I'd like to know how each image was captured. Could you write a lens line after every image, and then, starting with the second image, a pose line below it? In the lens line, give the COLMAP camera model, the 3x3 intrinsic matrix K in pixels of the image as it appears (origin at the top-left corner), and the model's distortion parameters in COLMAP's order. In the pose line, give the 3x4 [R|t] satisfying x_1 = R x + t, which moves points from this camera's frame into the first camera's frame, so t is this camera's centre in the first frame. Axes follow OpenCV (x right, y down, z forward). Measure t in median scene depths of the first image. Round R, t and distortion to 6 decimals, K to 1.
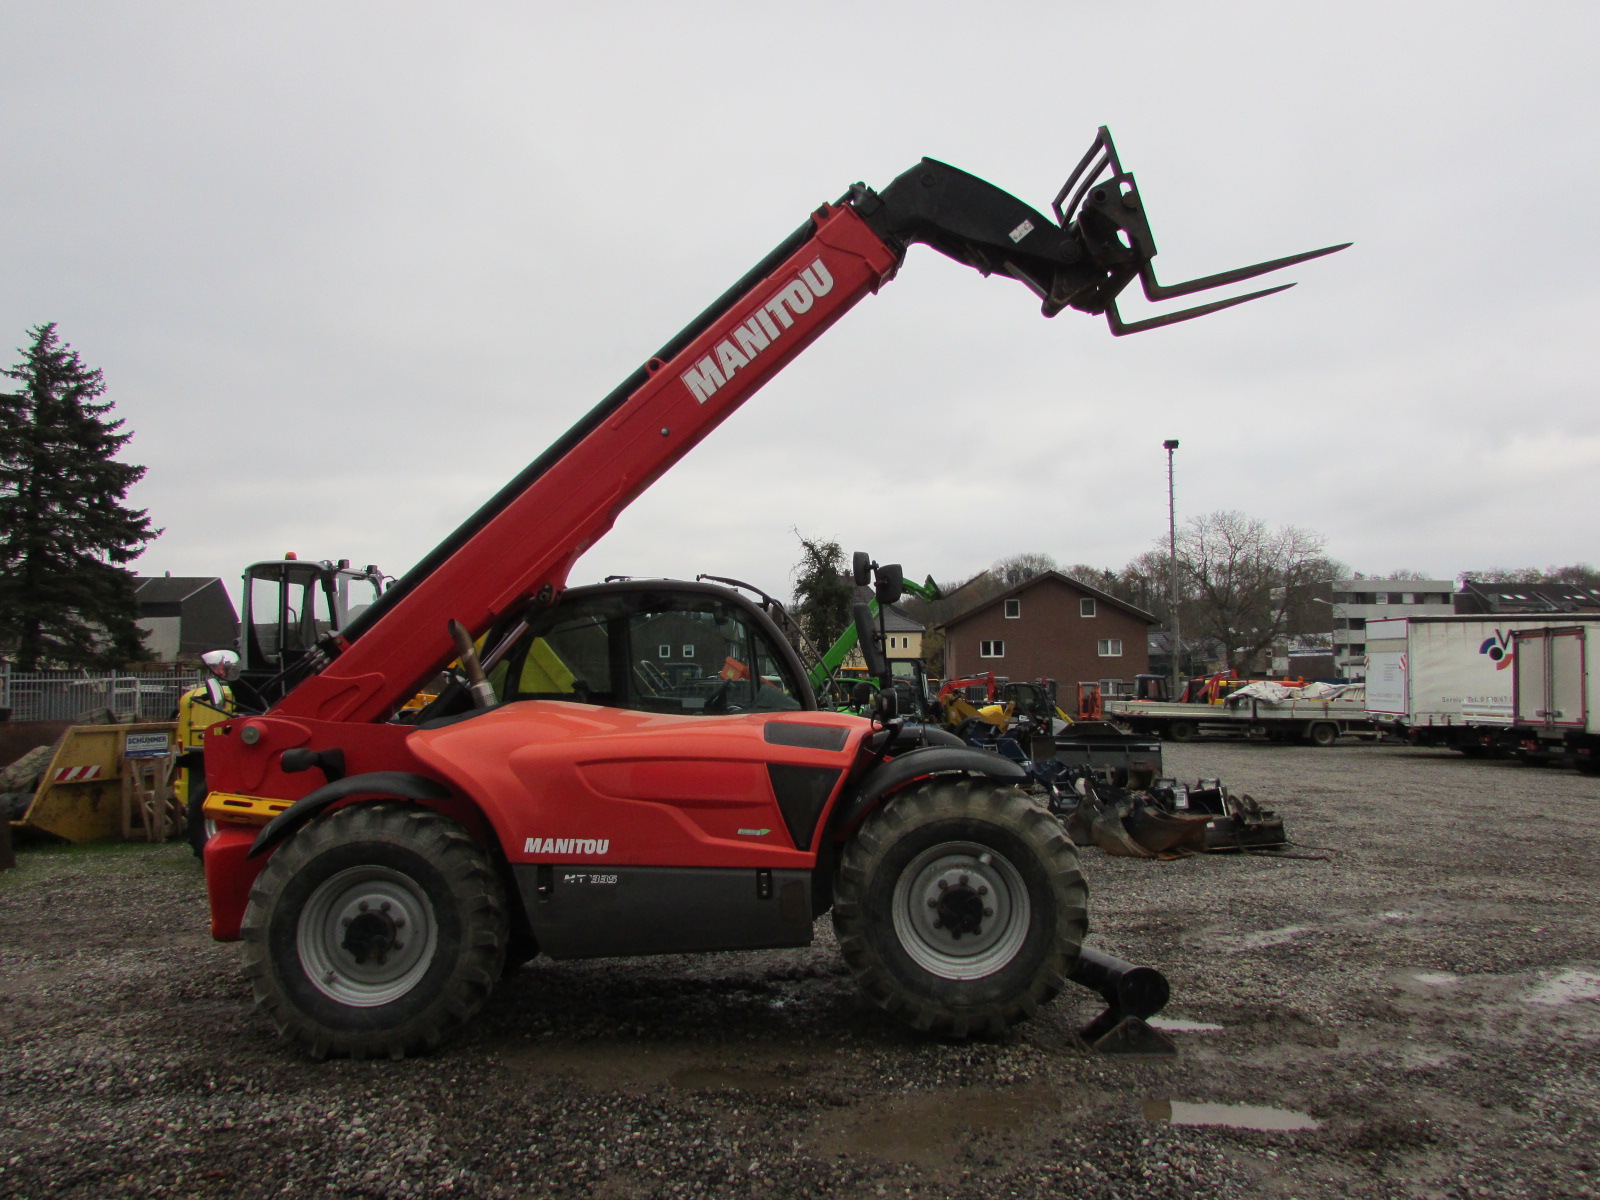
lens RADIAL K [[1149.8, 0, 791.9], [0, 1149.8, 600.9], [0, 0, 1]] dist [-0.020406, -0.009402]
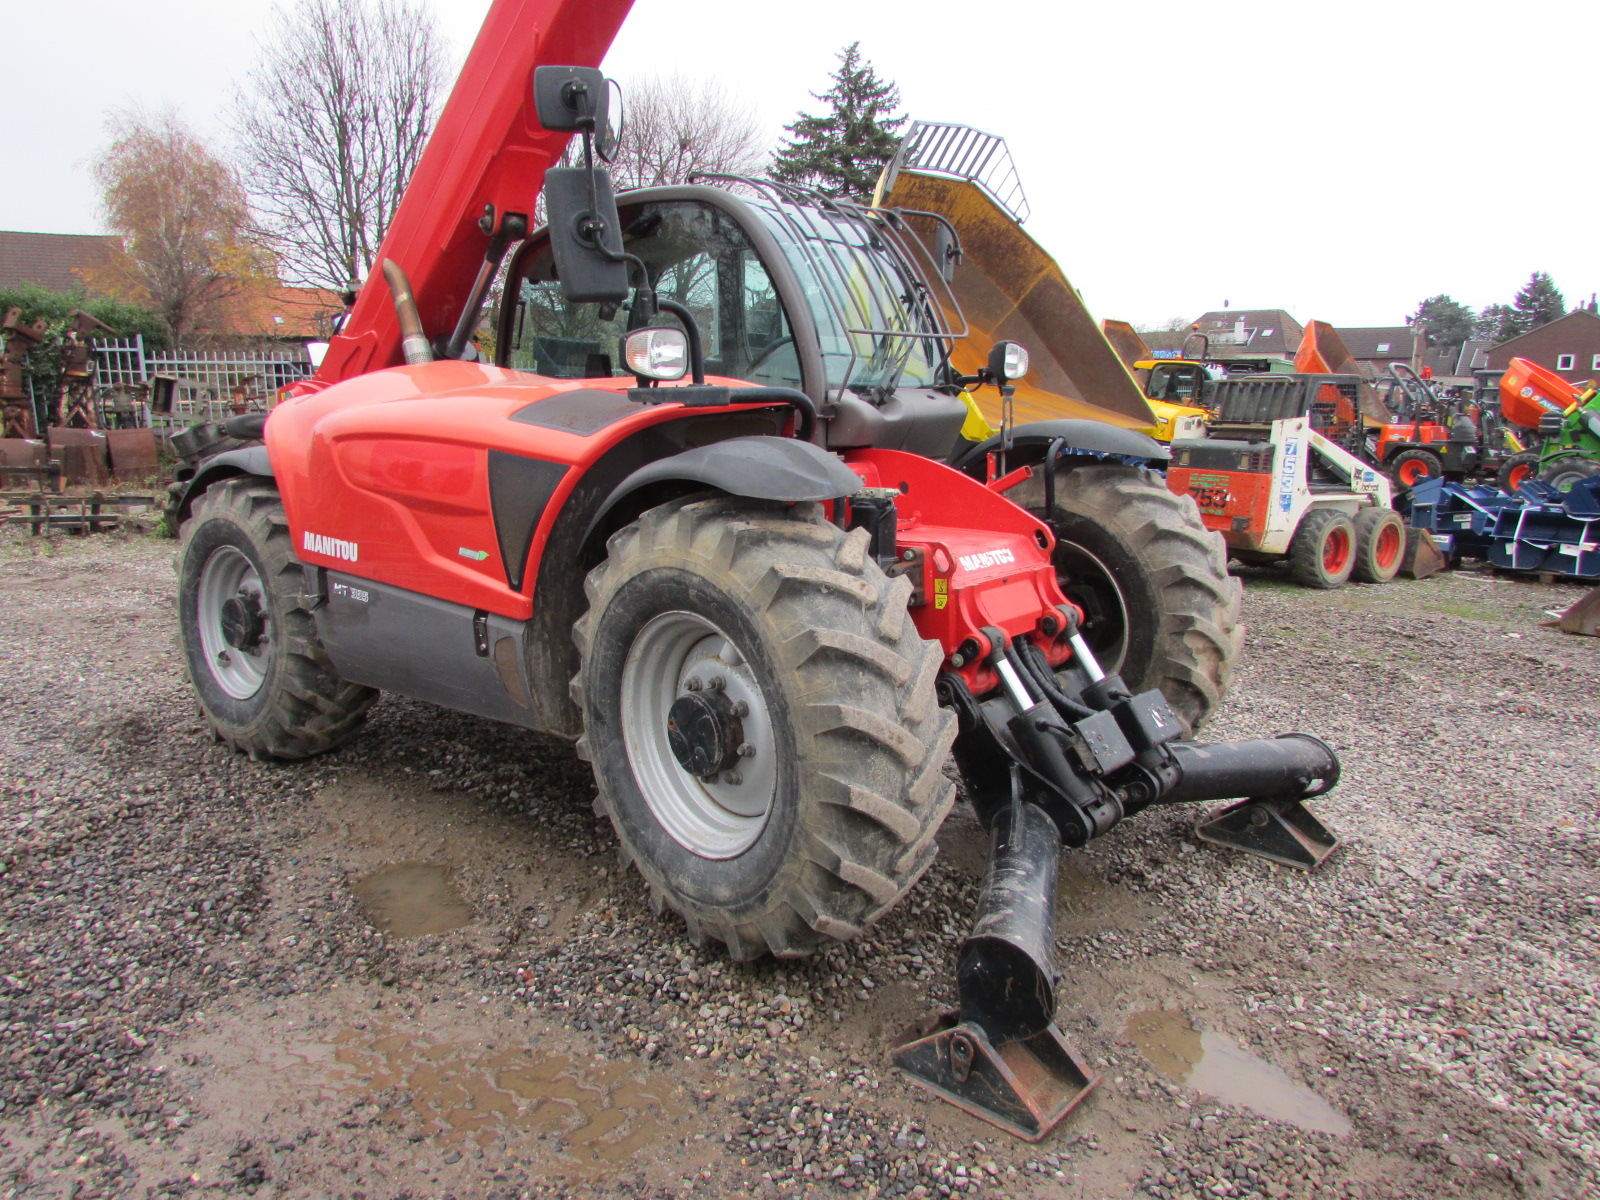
lens RADIAL K [[1149.8, 0, 801.3], [0, 1149.8, 604.7], [0, 0, 1]] dist [-0.020406, -0.009402]
pose [[0.742551, 0.135835, -0.655871, 0.531576], [0.030296, 0.971406, 0.235485, 0.080750], [0.669104, -0.194730, 0.717203, 0.647117]]
